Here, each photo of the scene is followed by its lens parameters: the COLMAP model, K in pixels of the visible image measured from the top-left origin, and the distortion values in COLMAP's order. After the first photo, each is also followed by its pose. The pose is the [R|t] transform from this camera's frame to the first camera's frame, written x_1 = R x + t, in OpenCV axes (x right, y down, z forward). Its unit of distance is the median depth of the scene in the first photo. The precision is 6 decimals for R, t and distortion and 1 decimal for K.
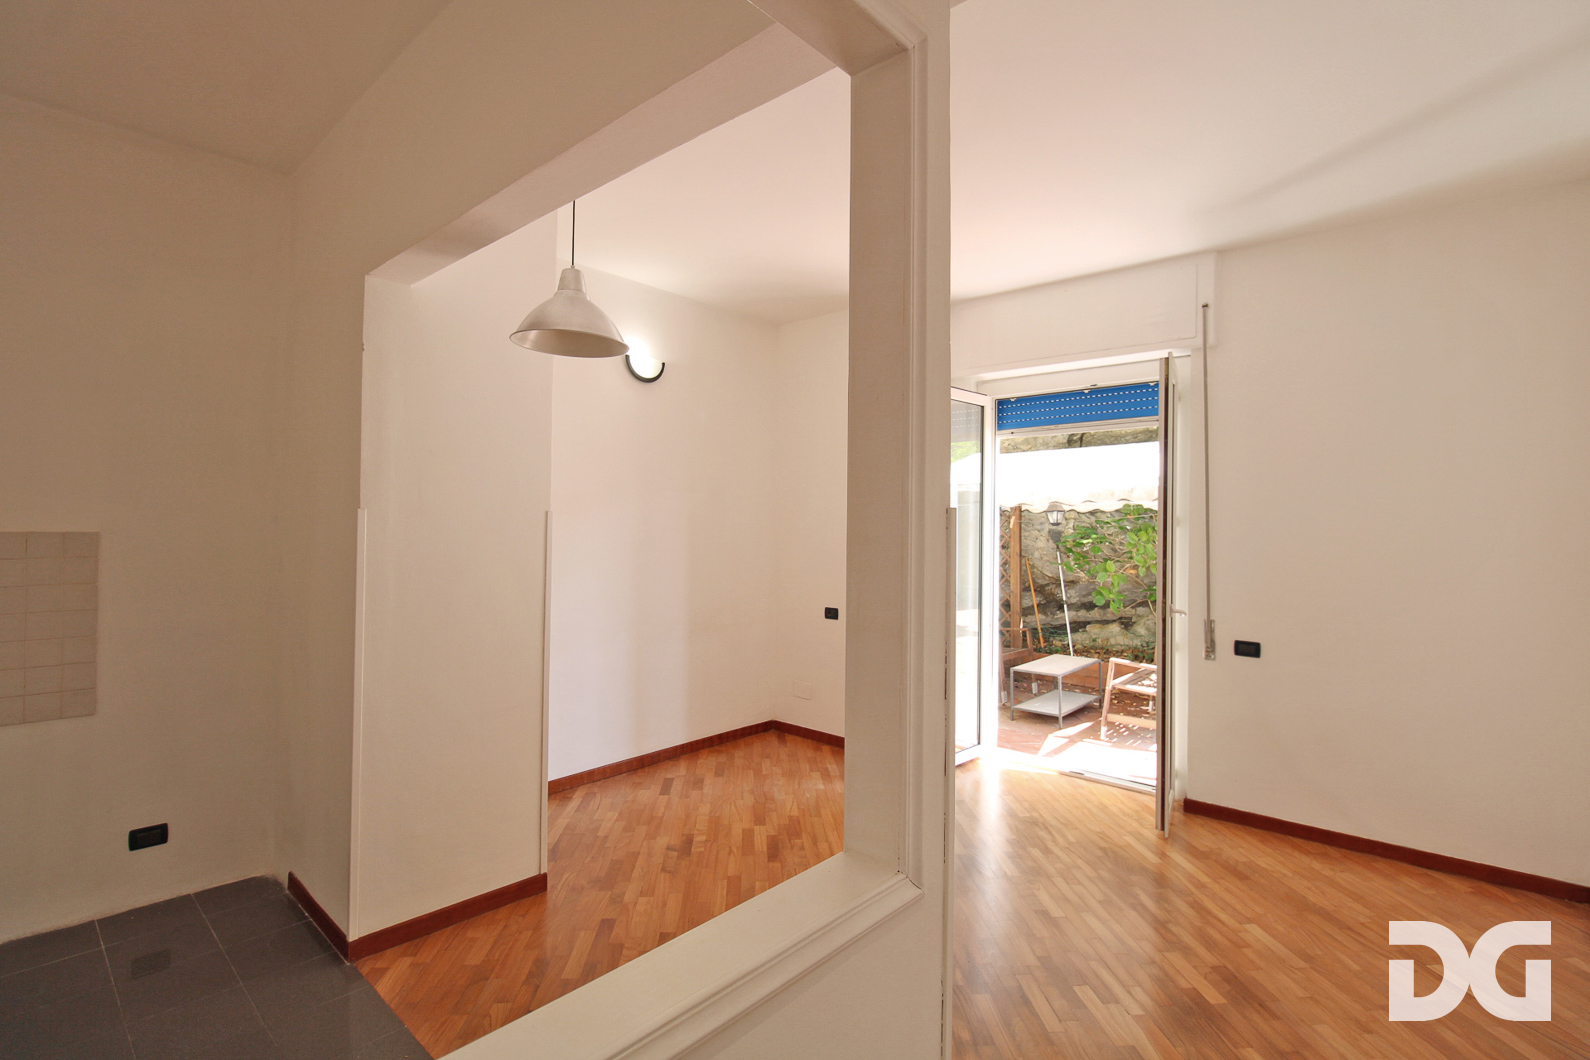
lens RADIAL K [[740.4, 0, 802.9], [0, 740.4, 503.1], [0, 0, 1]] dist [-0.023682, -0.005734]
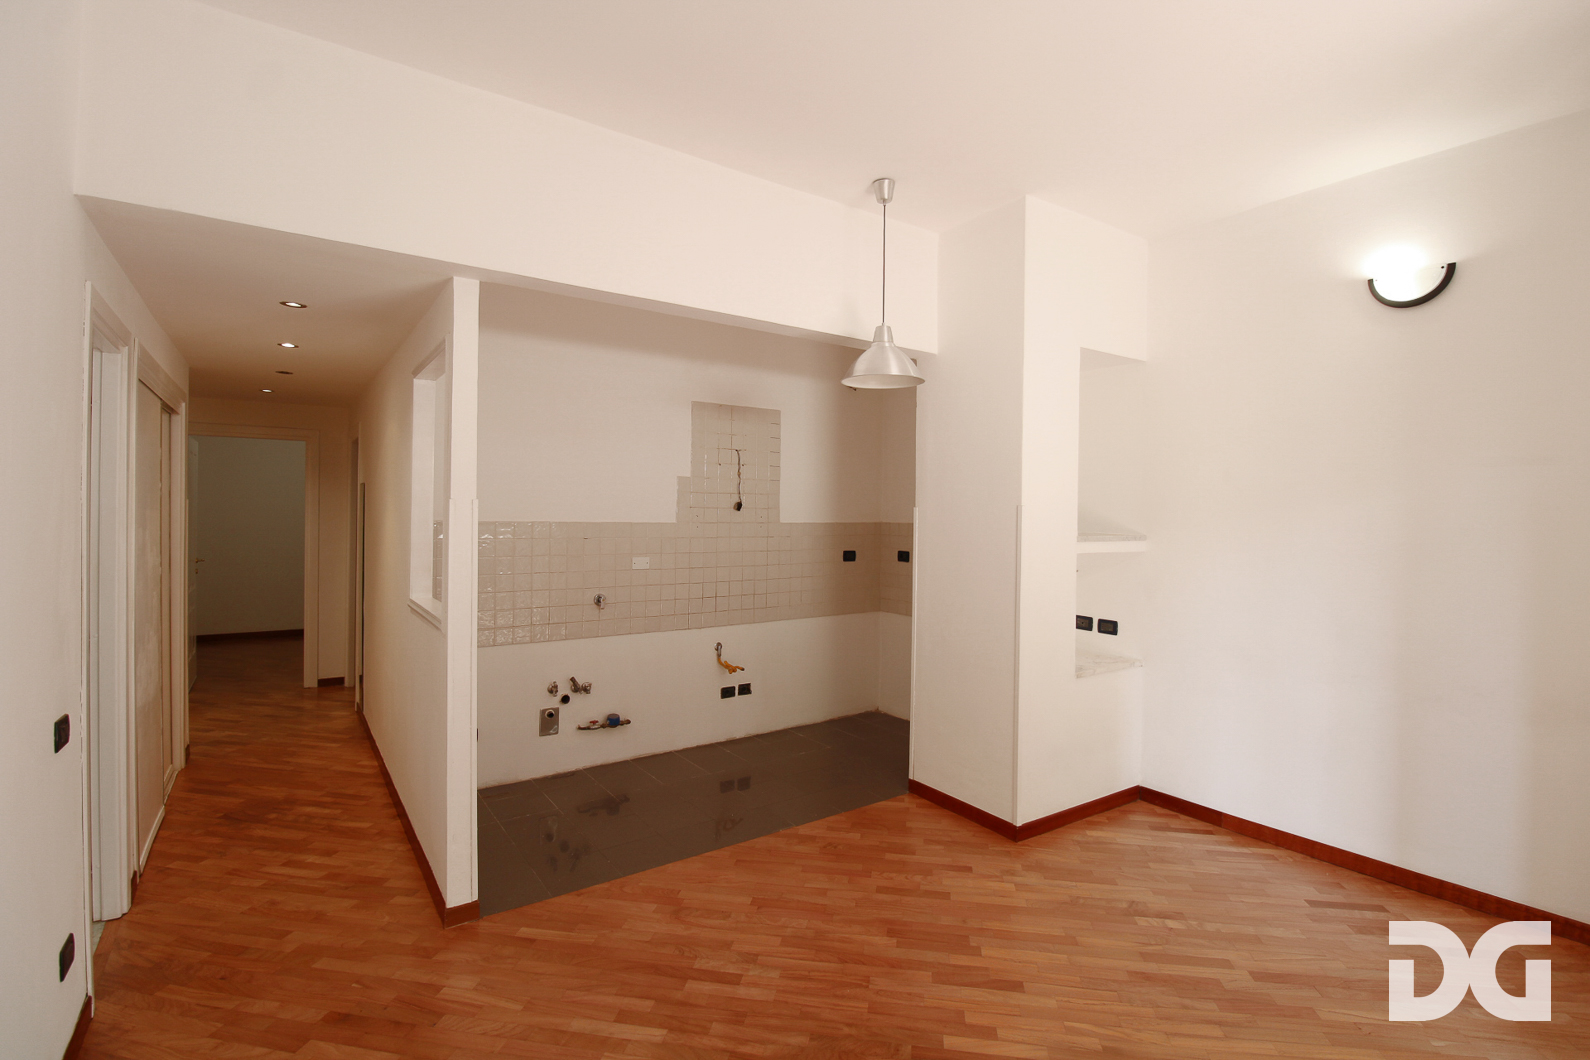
lens RADIAL K [[740.4, 0, 799.4], [0, 740.4, 521.2], [0, 0, 1]] dist [-0.023682, -0.005734]
pose [[-0.240015, -0.001759, -0.970768, 0.630595], [0.014160, 0.999886, -0.005313, 0.027016], [0.970666, -0.015021, -0.239962, 0.725933]]
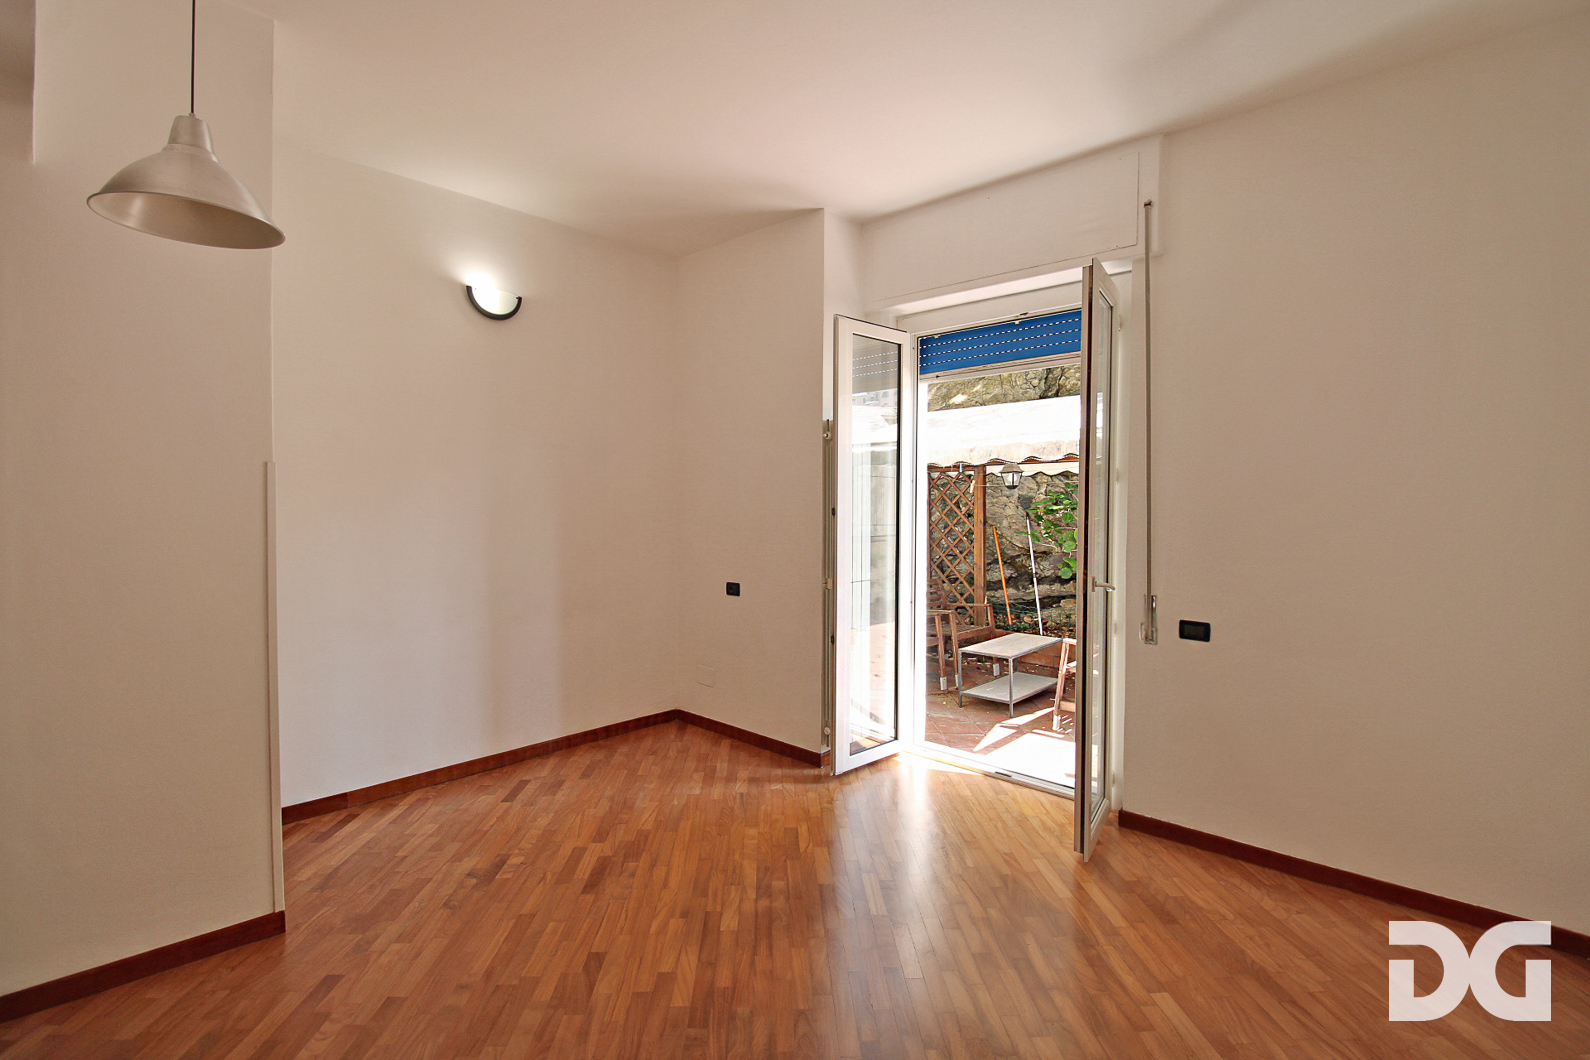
lens RADIAL K [[740.4, 0, 808.6], [0, 740.4, 508.0], [0, 0, 1]] dist [-0.023682, -0.005734]
pose [[0.999795, -0.007770, -0.018714, 0.187779], [0.008509, 0.999174, 0.039743, 0.026399], [0.018389, -0.039894, 0.999035, 0.178270]]
